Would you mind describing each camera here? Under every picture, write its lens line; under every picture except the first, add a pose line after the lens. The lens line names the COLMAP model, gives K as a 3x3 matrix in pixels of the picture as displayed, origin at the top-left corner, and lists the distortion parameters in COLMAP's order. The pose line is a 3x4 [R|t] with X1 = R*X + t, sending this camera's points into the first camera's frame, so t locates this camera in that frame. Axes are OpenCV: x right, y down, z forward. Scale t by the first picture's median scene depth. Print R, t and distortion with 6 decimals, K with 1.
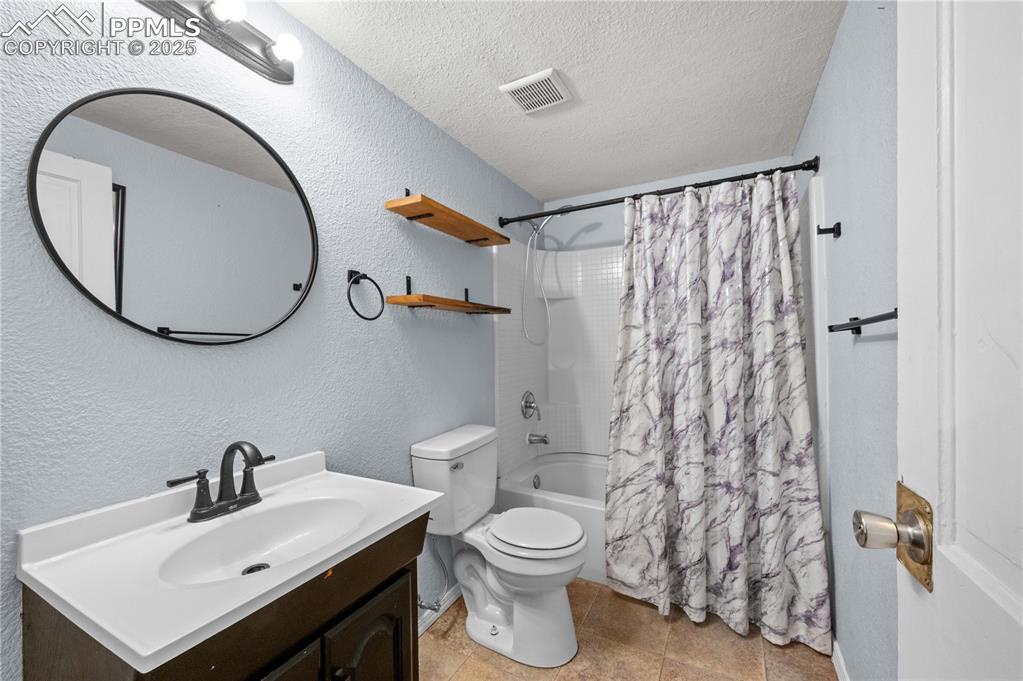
lens RADIAL K [[404.2, 0, 510.2], [0, 404.2, 339.5], [0, 0, 1]] dist [-0.002306, 0.000184]
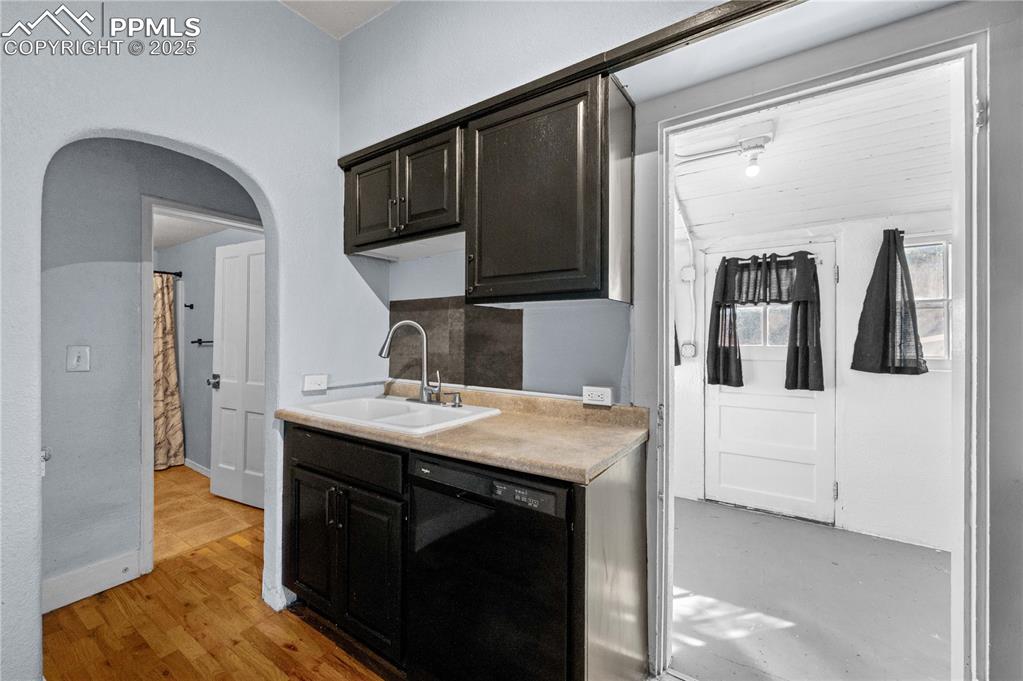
lens RADIAL K [[404.2, 0, 508.9], [0, 404.2, 337.7], [0, 0, 1]] dist [-0.002306, 0.000184]
pose [[0.132214, 0.010588, 0.991165, -1.462842], [-0.015060, 0.999849, -0.008672, -0.054473], [-0.991107, -0.013781, 0.132353, -1.365497]]
